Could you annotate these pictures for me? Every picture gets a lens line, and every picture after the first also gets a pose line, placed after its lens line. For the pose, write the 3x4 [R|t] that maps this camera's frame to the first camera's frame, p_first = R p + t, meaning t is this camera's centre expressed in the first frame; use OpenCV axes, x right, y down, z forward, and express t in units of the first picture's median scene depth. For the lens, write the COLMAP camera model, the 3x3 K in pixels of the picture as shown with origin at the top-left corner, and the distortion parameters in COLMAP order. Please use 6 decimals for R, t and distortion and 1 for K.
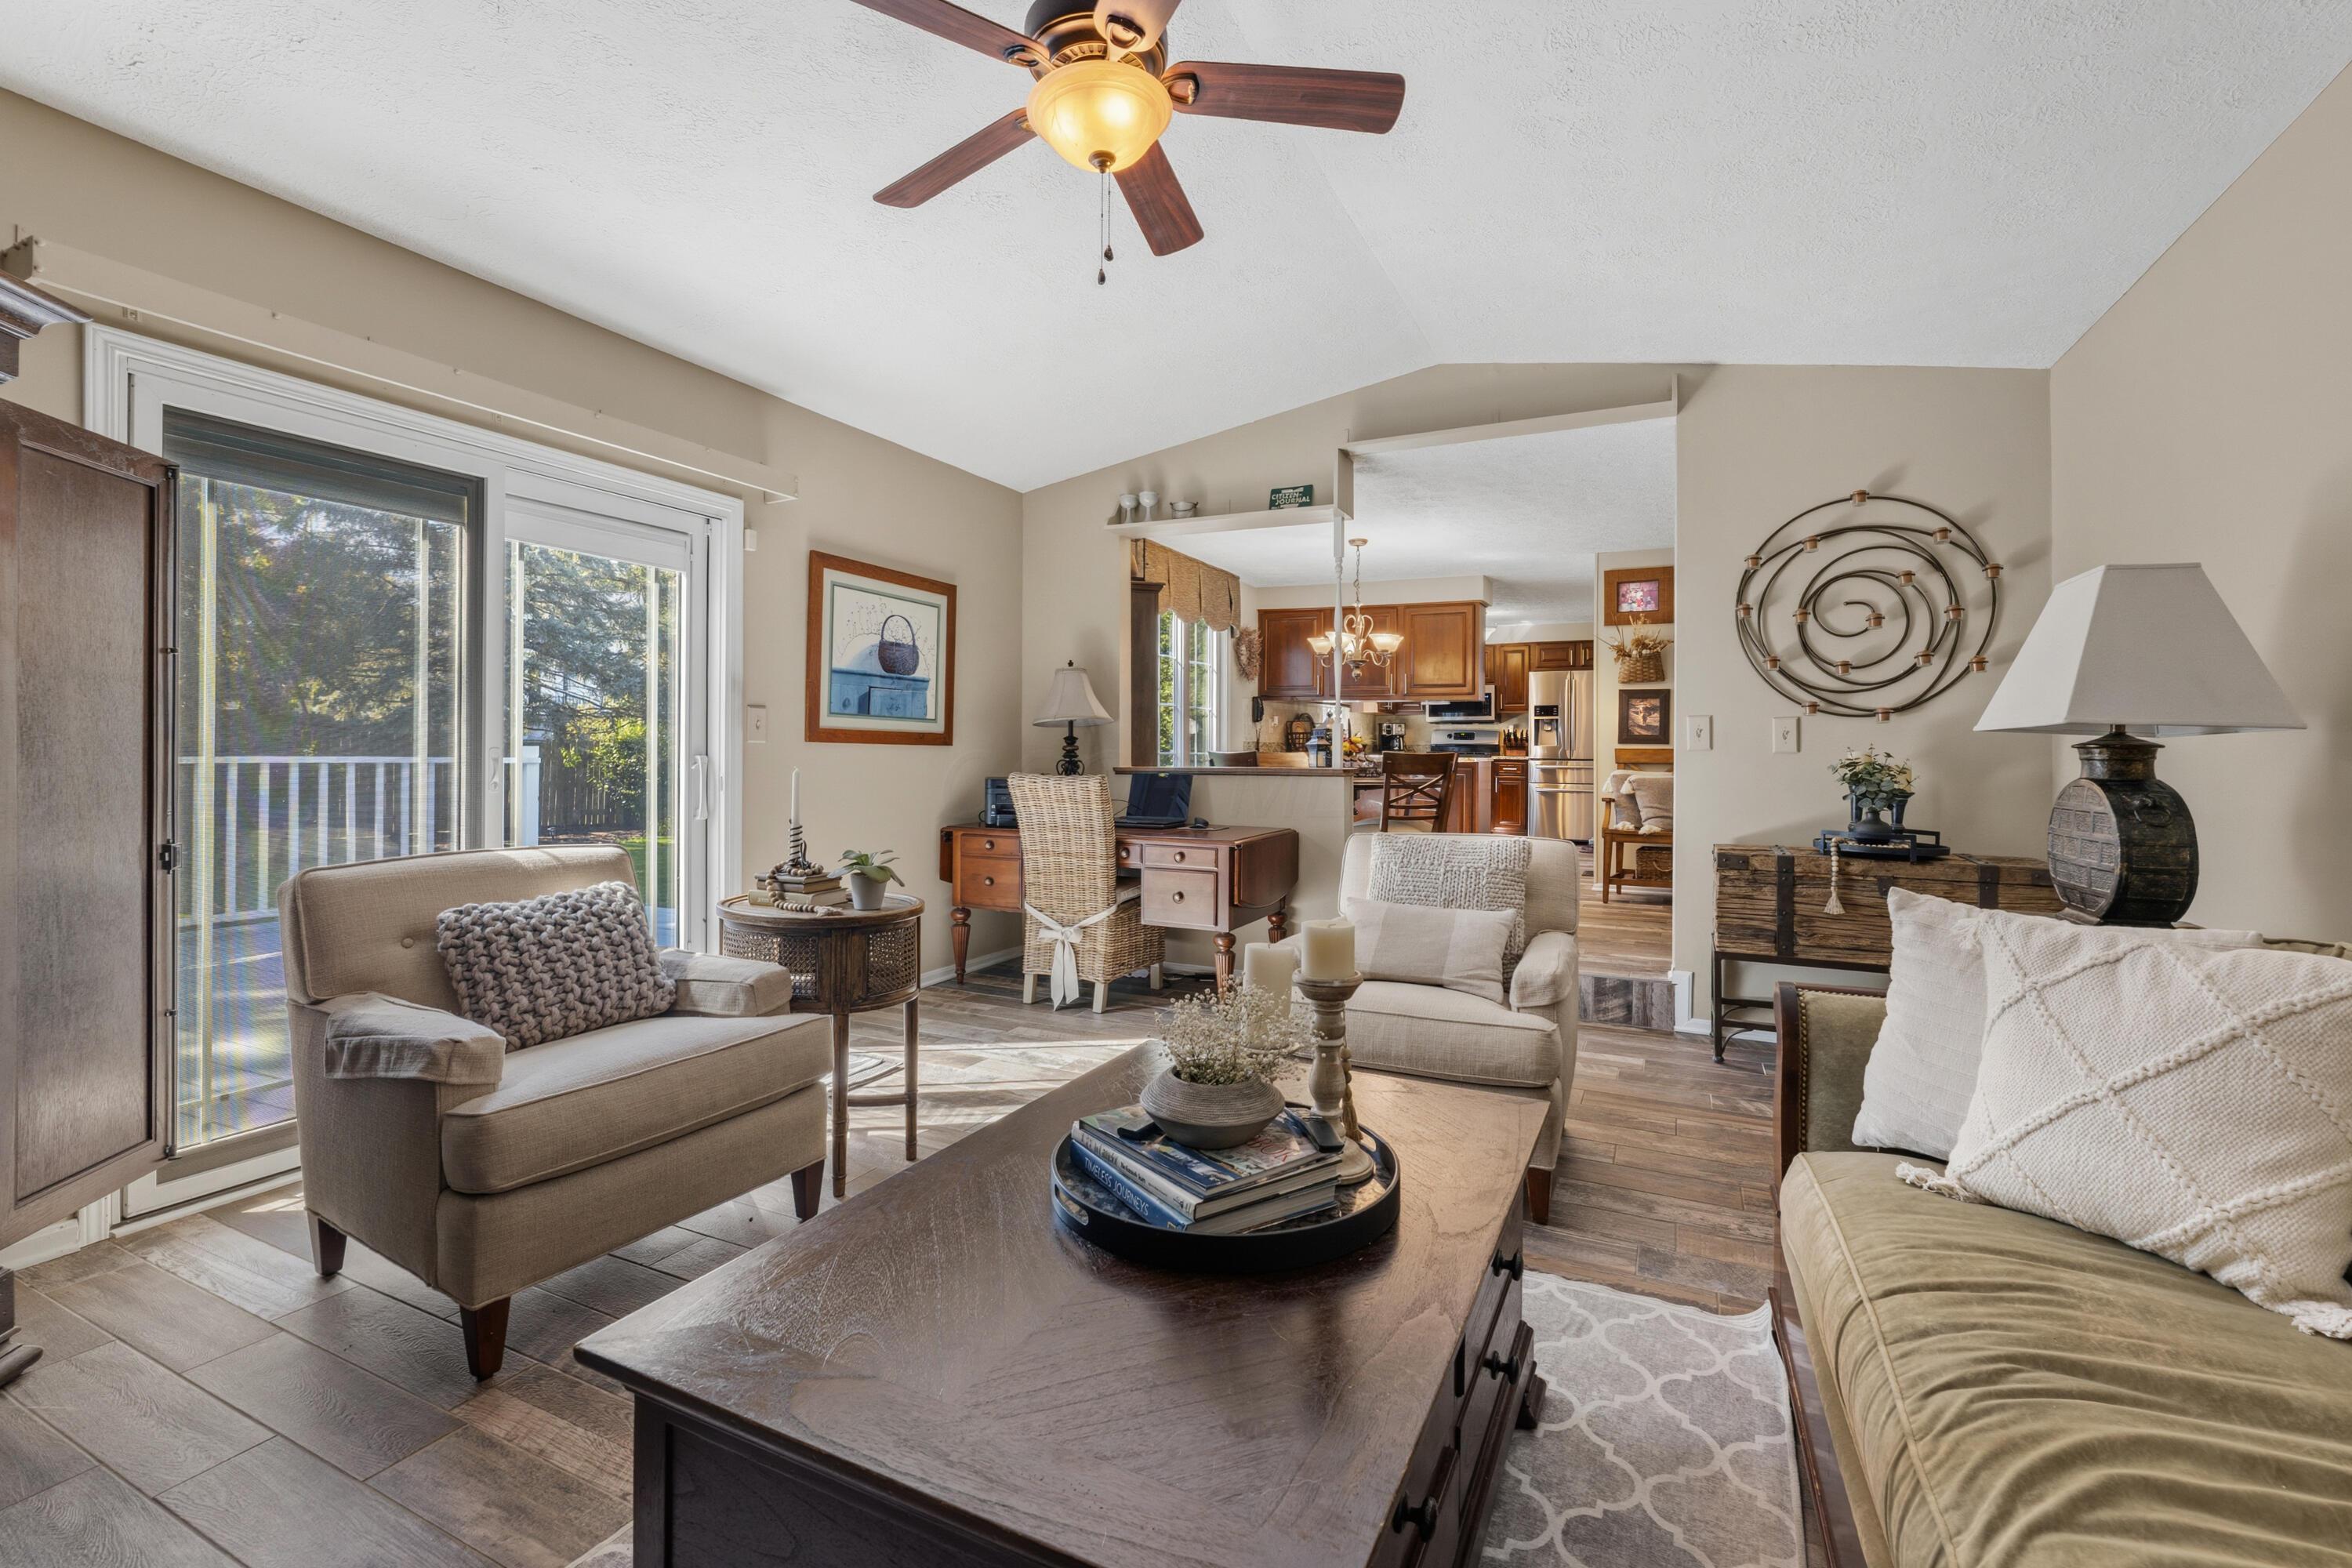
lens RADIAL K [[1006.1, 0, 1200.9], [0, 1006.1, 752.2], [0, 0, 1]] dist [0.003308, -0.003868]
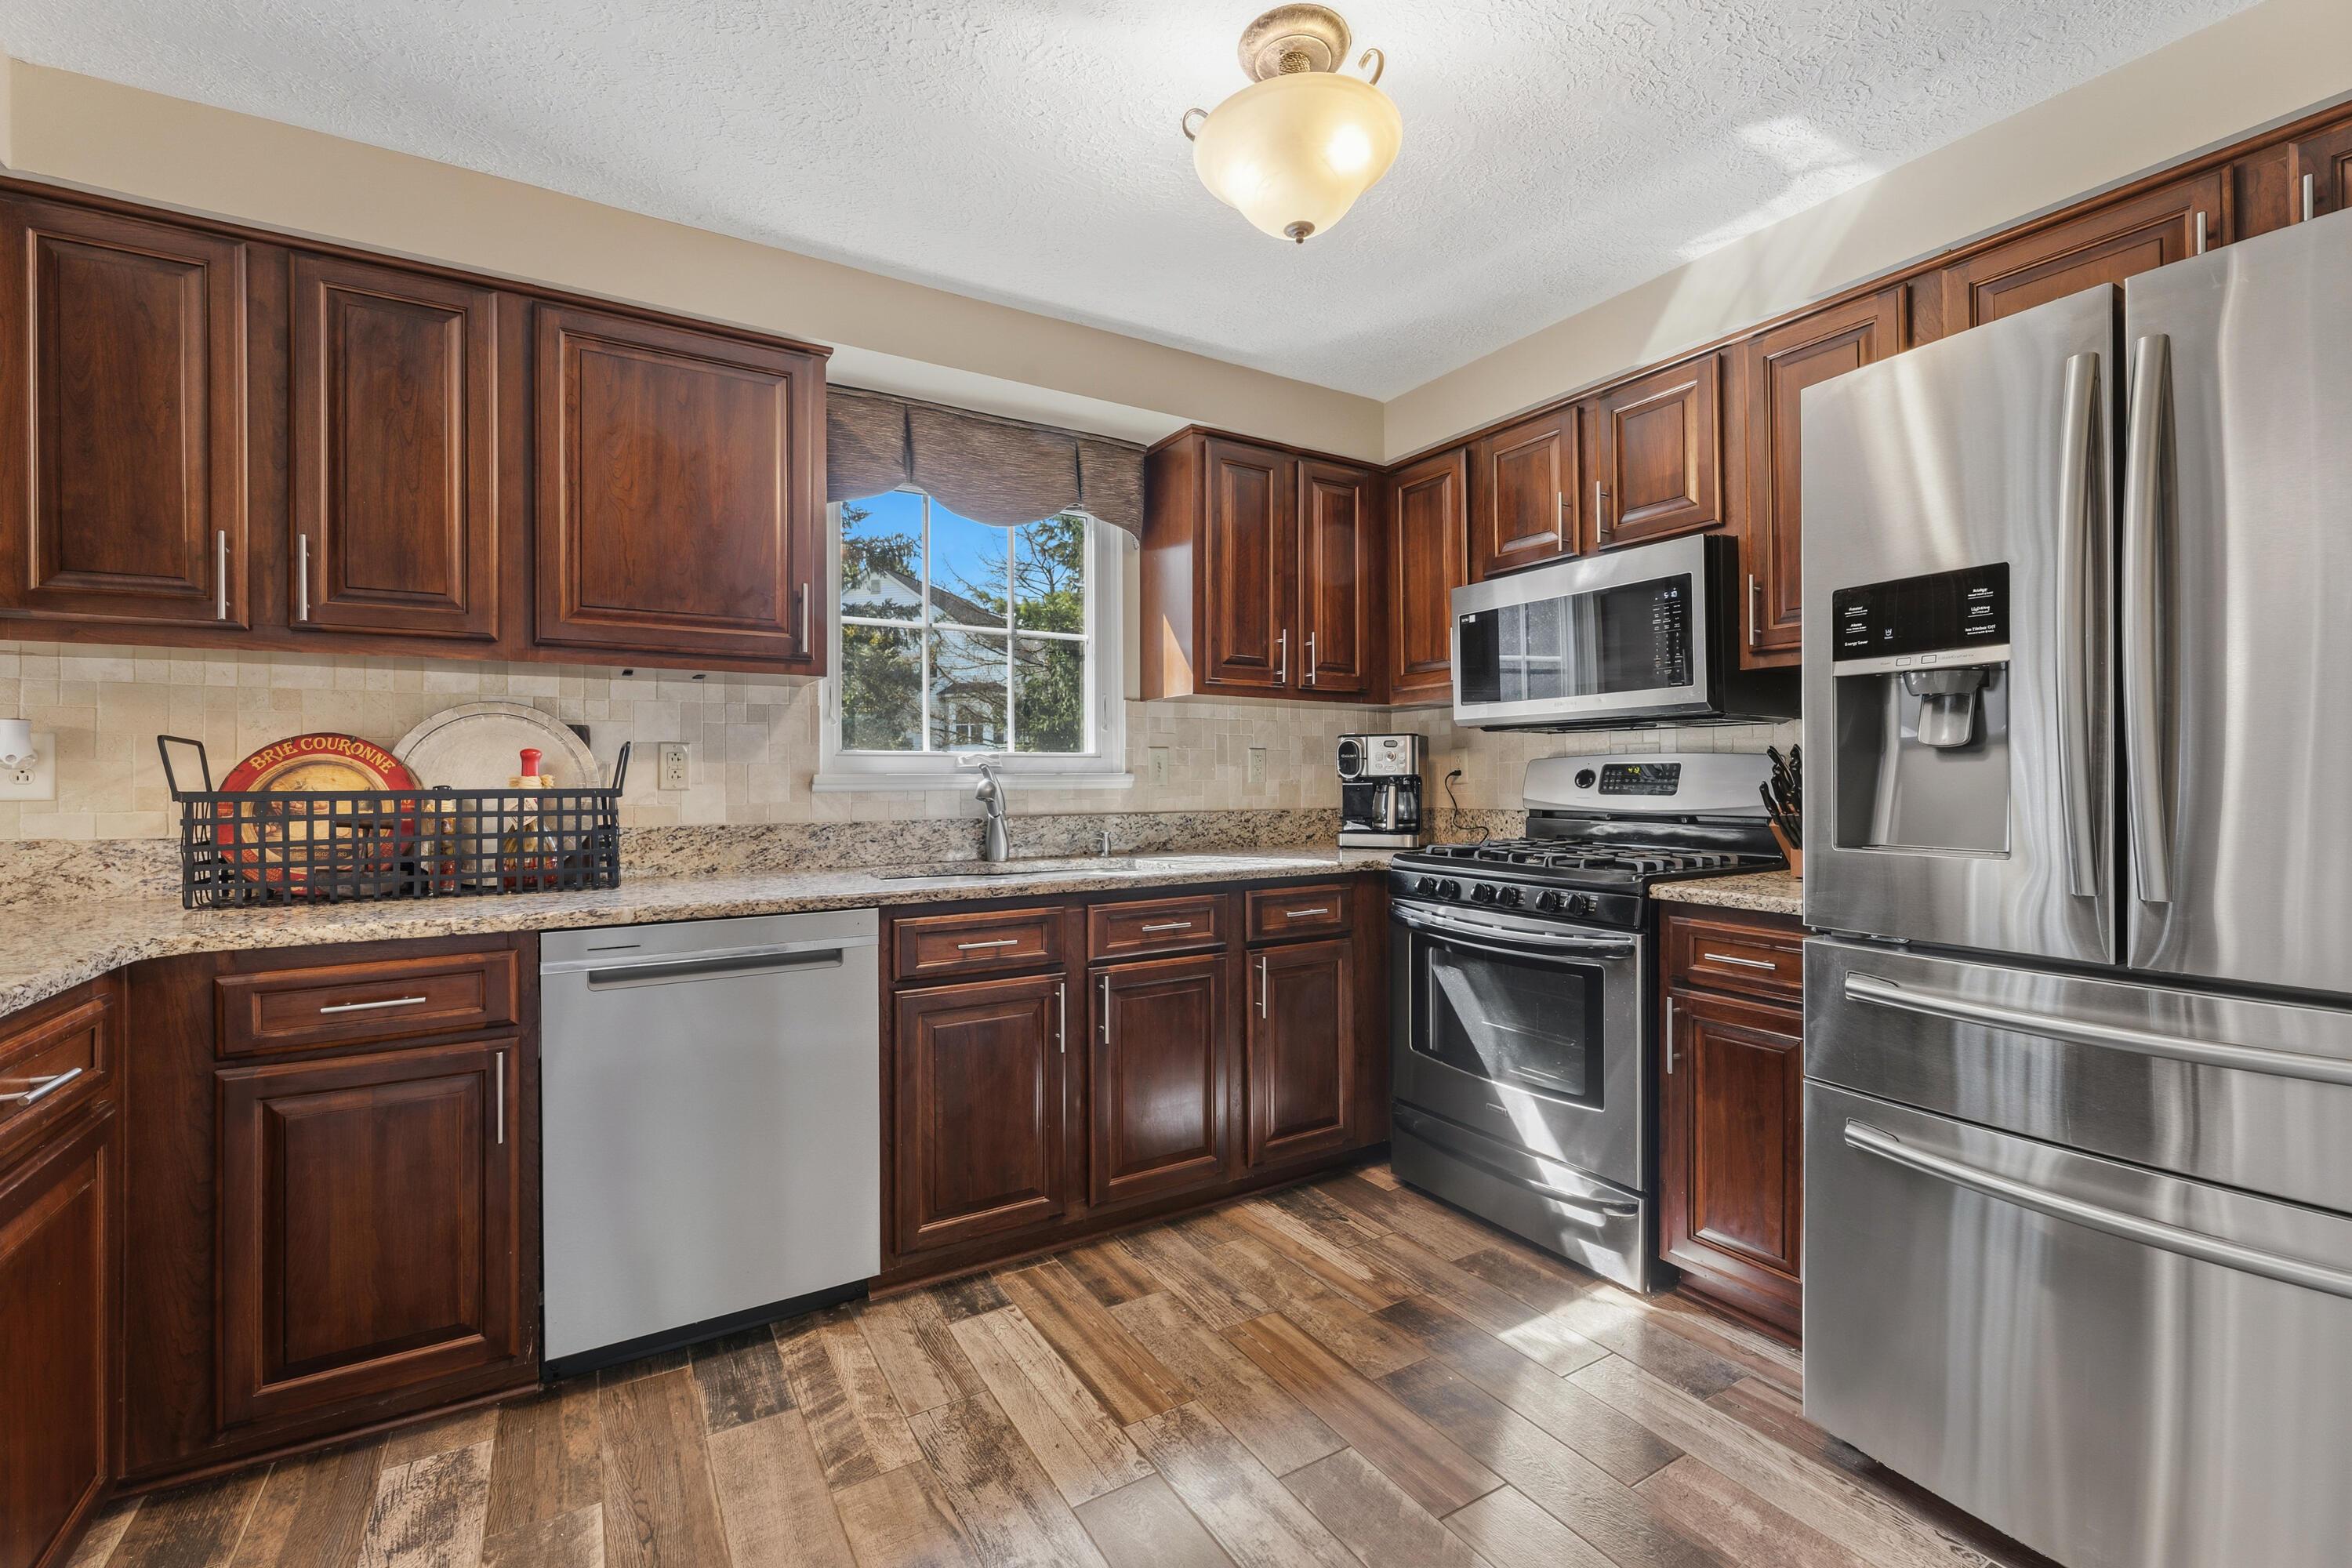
lens RADIAL K [[1006.1, 0, 1226.1], [0, 1006.1, 775.6], [0, 0, 1]] dist [0.003308, -0.003868]
pose [[0.846598, -0.012652, -0.532082, 0.528489], [0.008868, 0.999914, -0.009666, -0.026318], [0.532158, 0.003464, 0.846638, 1.280960]]
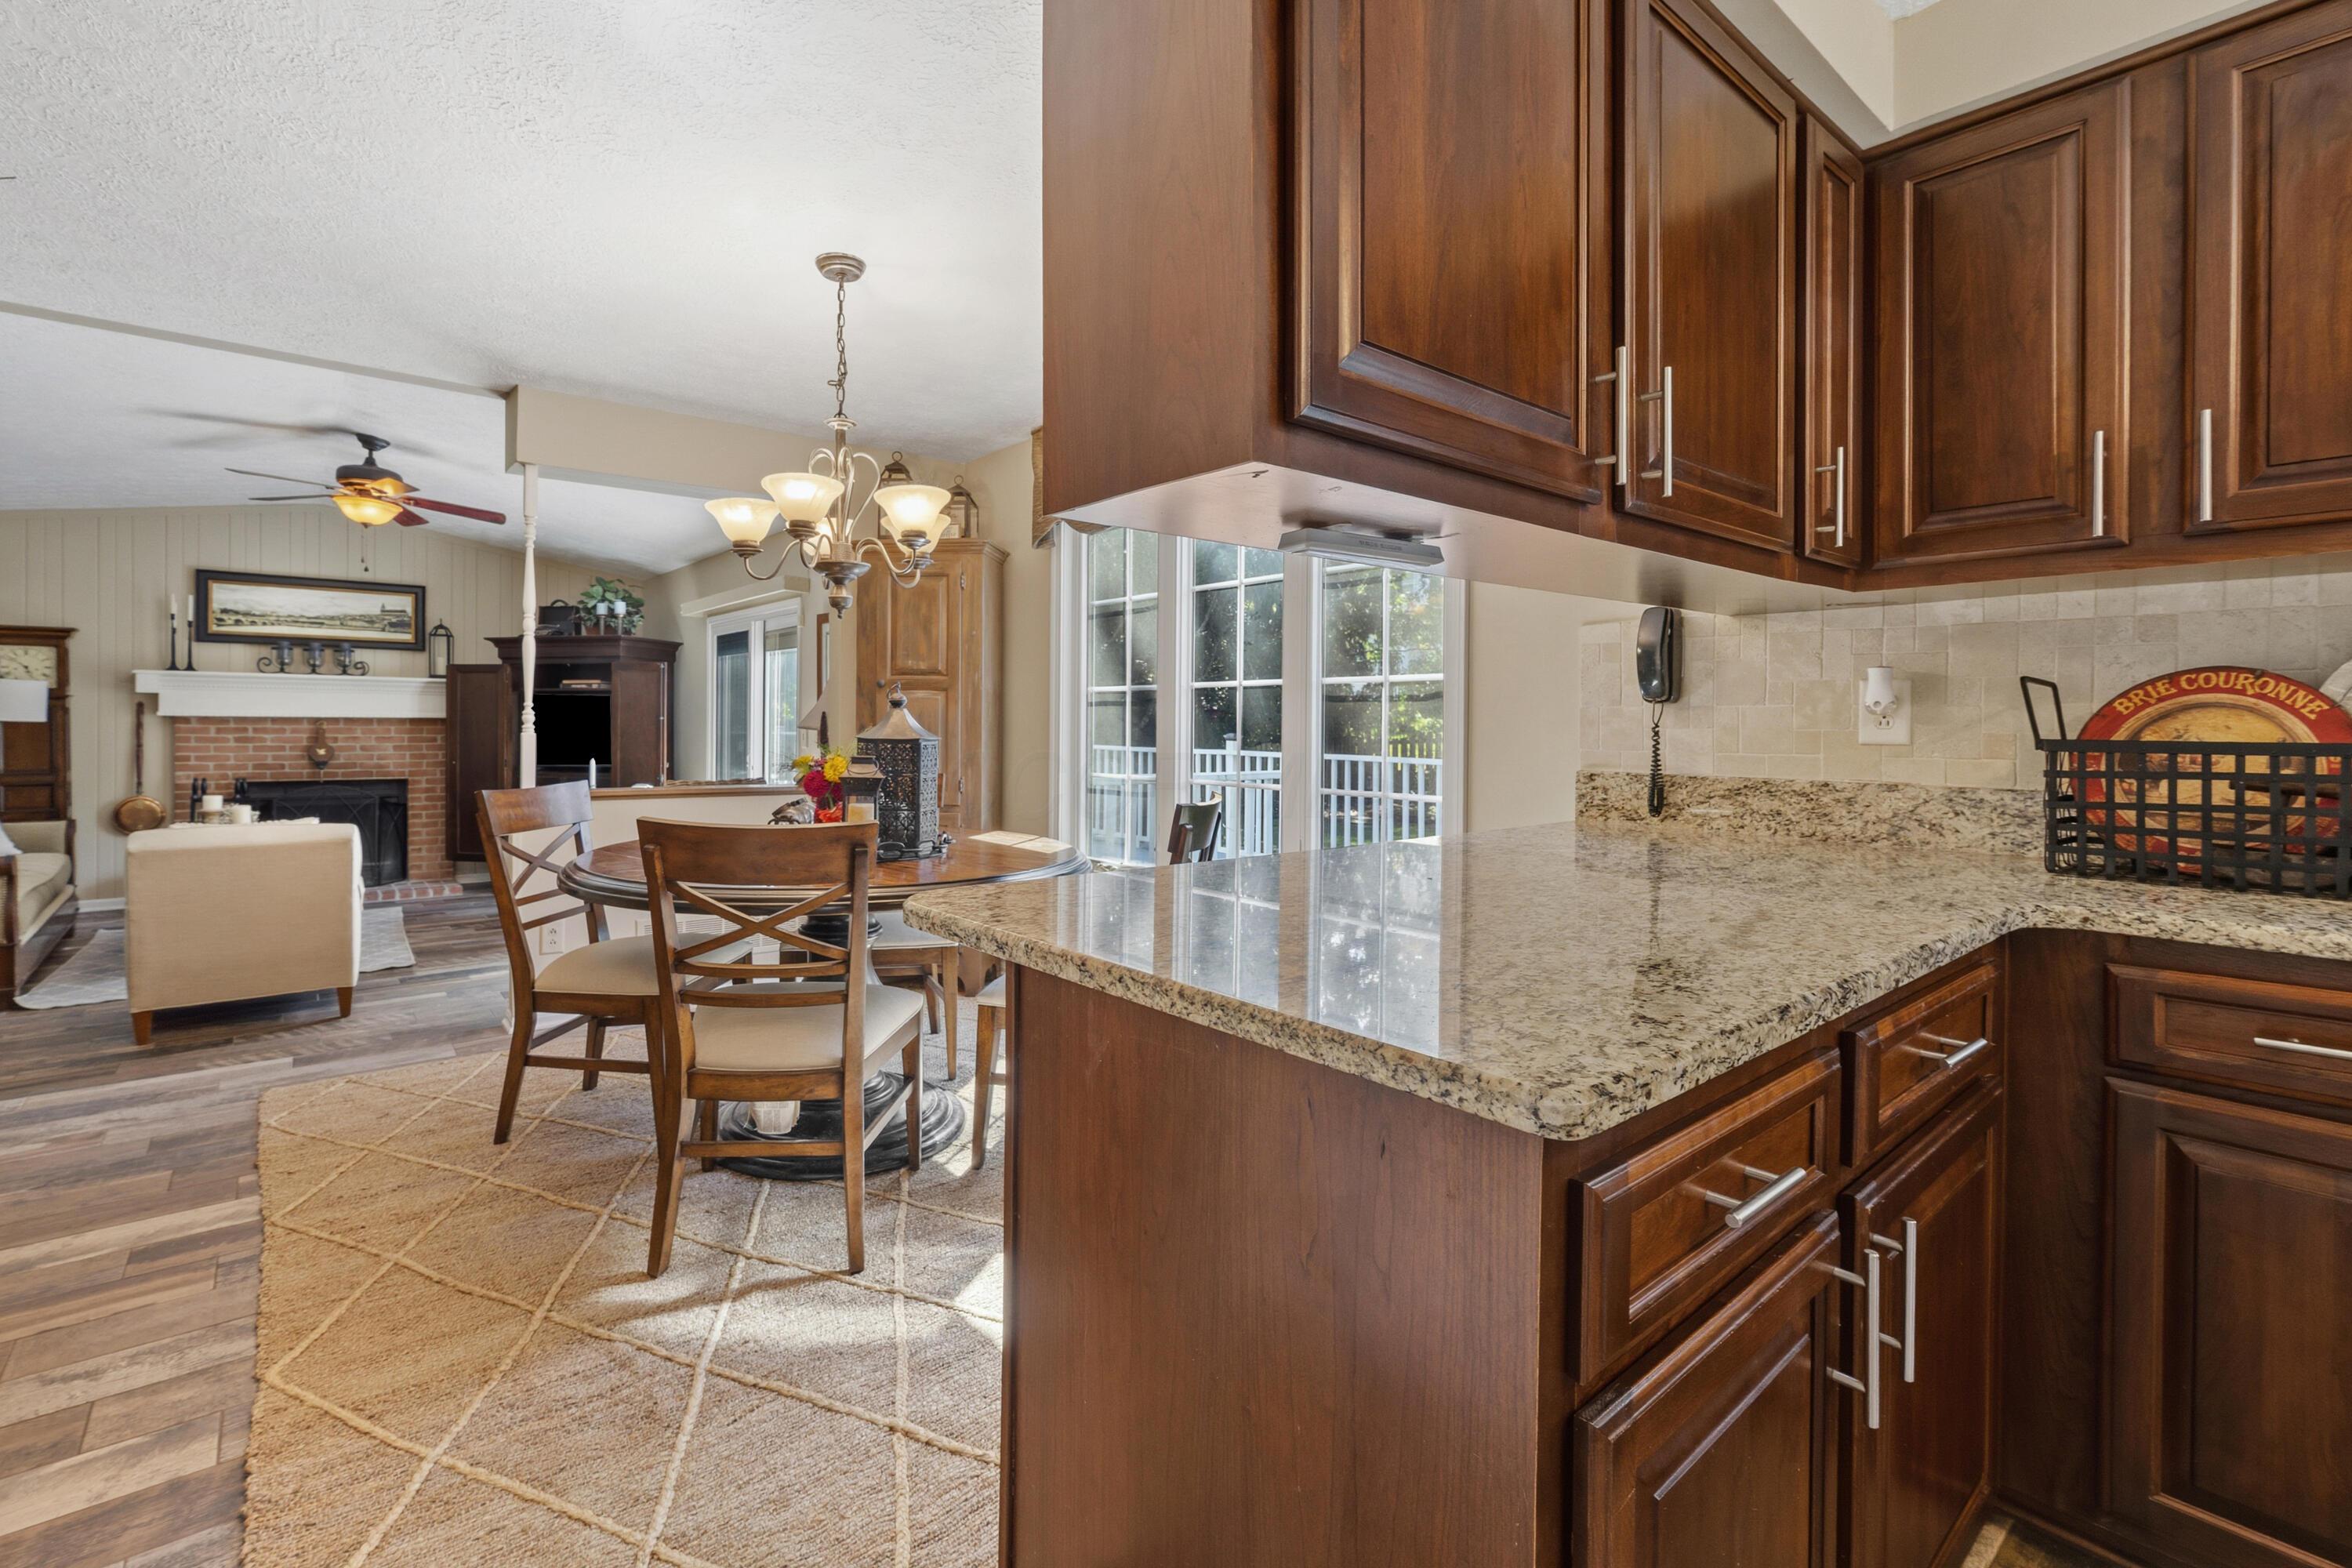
lens RADIAL K [[1006.1, 0, 1103.0], [0, 1006.1, 725.4], [0, 0, 1]] dist [0.003308, -0.003868]
pose [[-0.439424, -0.008791, -0.898237, 0.465731], [-0.013776, 0.999900, -0.003046, -0.026544], [0.898174, 0.011035, -0.439501, 1.264817]]
